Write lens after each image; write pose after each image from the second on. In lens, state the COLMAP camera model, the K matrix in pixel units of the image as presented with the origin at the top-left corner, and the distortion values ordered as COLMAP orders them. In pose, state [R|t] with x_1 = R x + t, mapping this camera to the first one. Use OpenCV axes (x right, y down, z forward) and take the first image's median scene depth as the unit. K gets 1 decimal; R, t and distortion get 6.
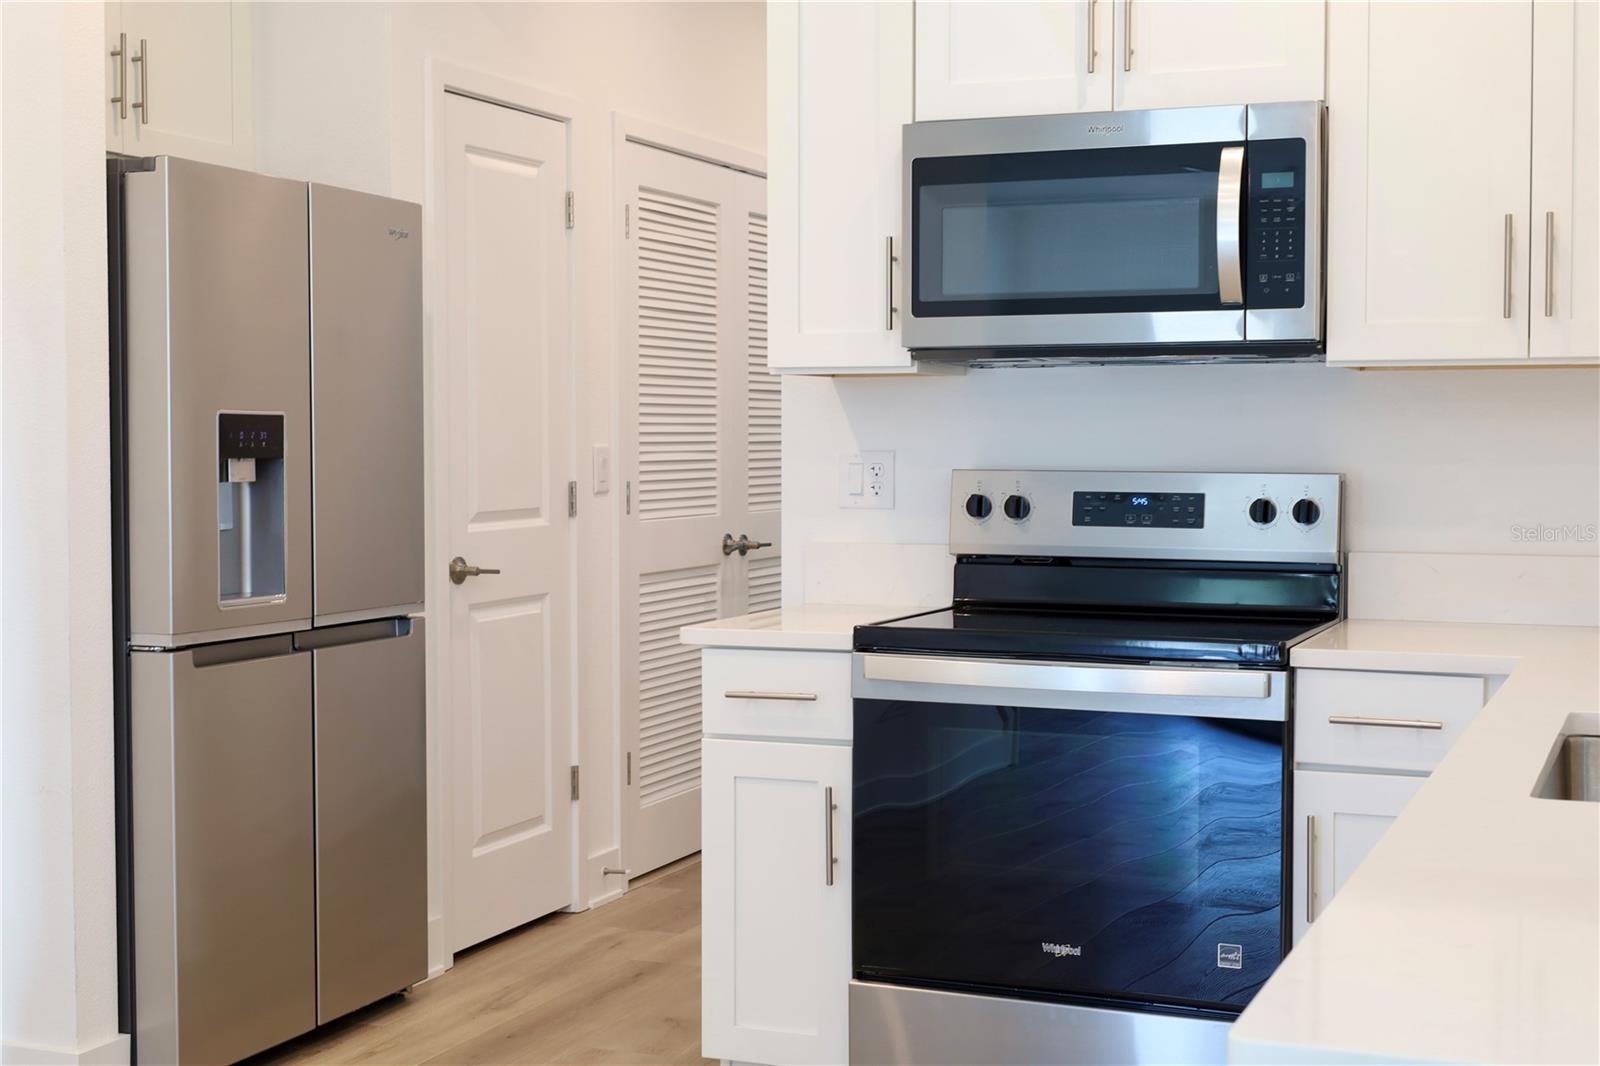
lens RADIAL K [[2266.9, 0, 800.4], [0, 2266.9, 525.7], [0, 0, 1]] dist [0.052065, 0.000000]
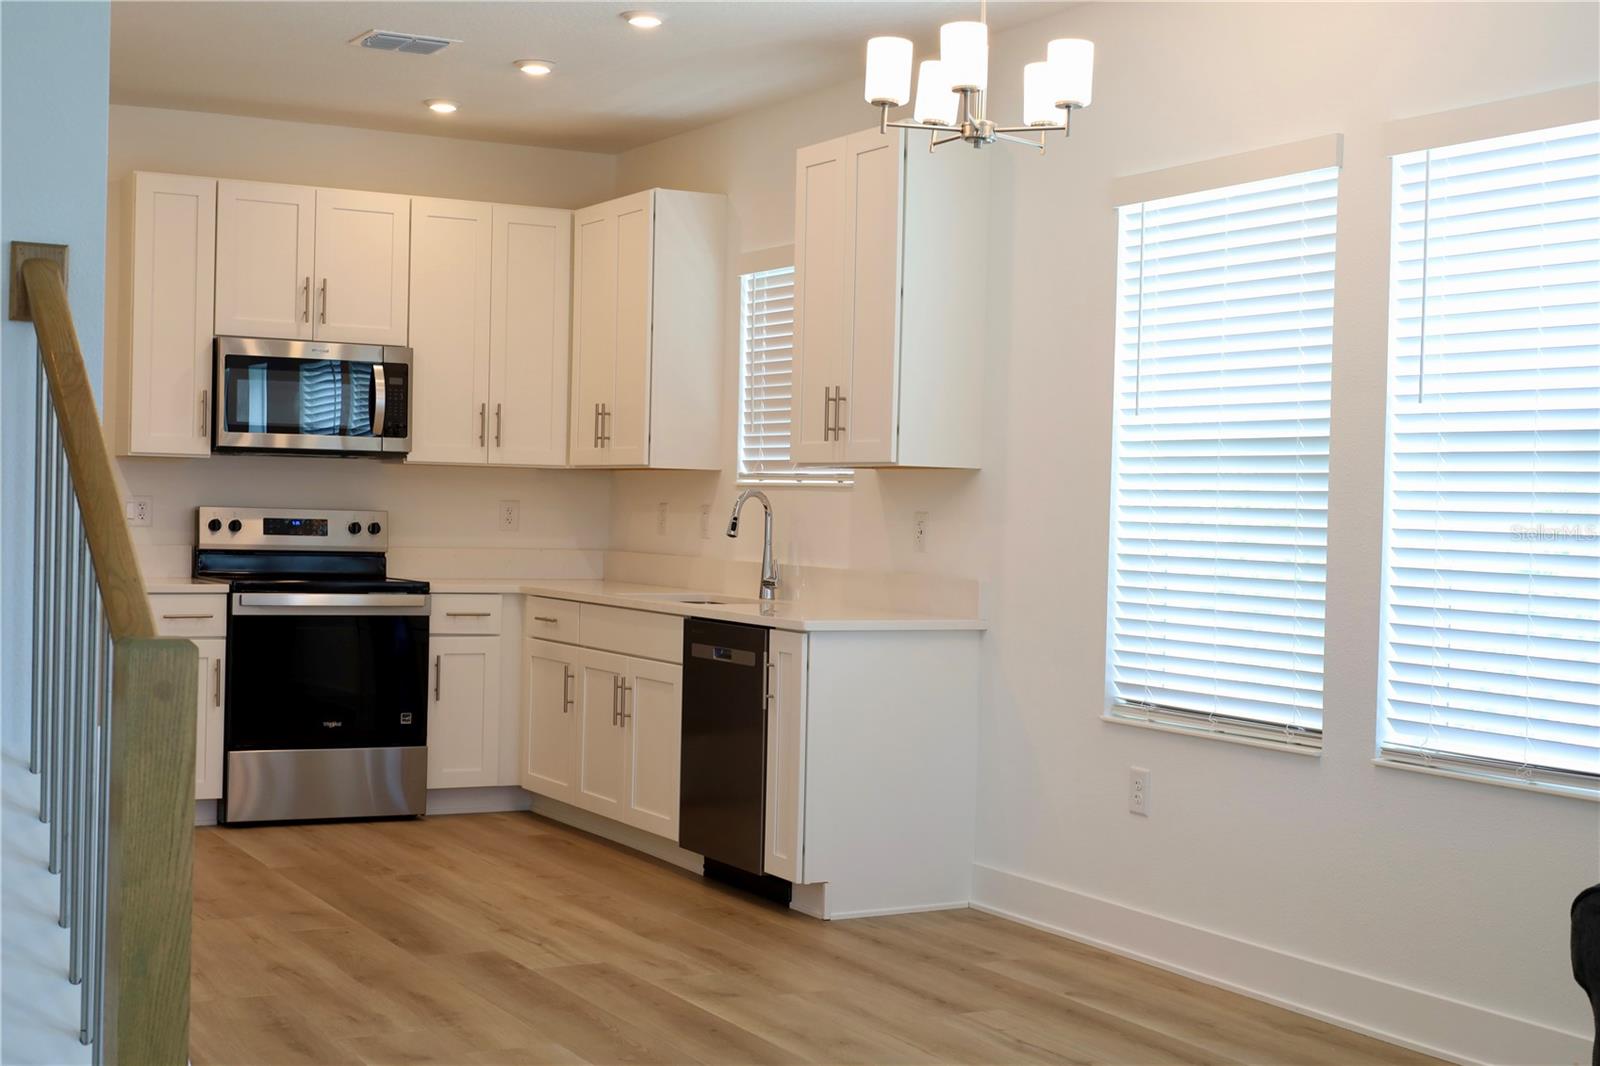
lens RADIAL K [[2266.9, 0, 805.4], [0, 2266.9, 534.9], [0, 0, 1]] dist [0.052065, 0.000000]
pose [[0.644548, 0.004483, 0.764551, -1.244138], [0.007714, 0.999894, -0.012366, 0.032065], [-0.764525, 0.013869, 0.644445, -0.758699]]
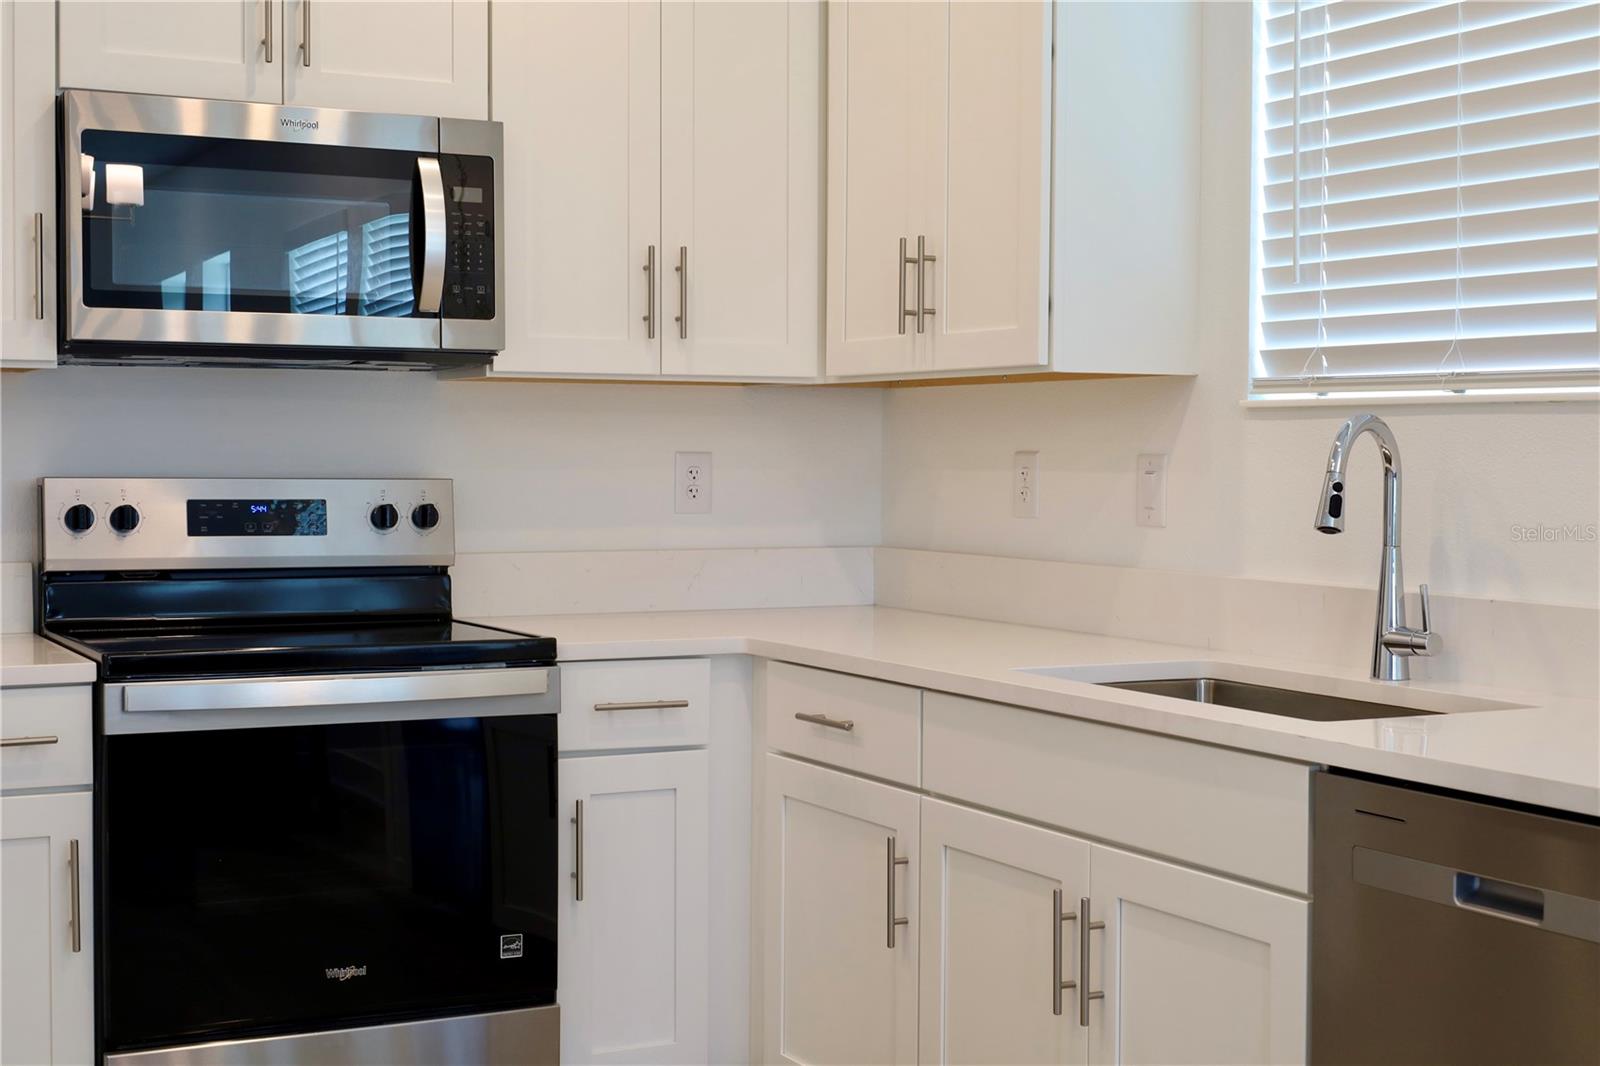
lens RADIAL K [[2266.9, 0, 793.2], [0, 2266.9, 526.0], [0, 0, 1]] dist [0.052065, 0.000000]
pose [[0.649545, -0.022676, 0.759985, -0.478327], [0.026336, 0.999626, 0.007317, -0.005116], [-0.759867, 0.015262, 0.649900, 0.217410]]
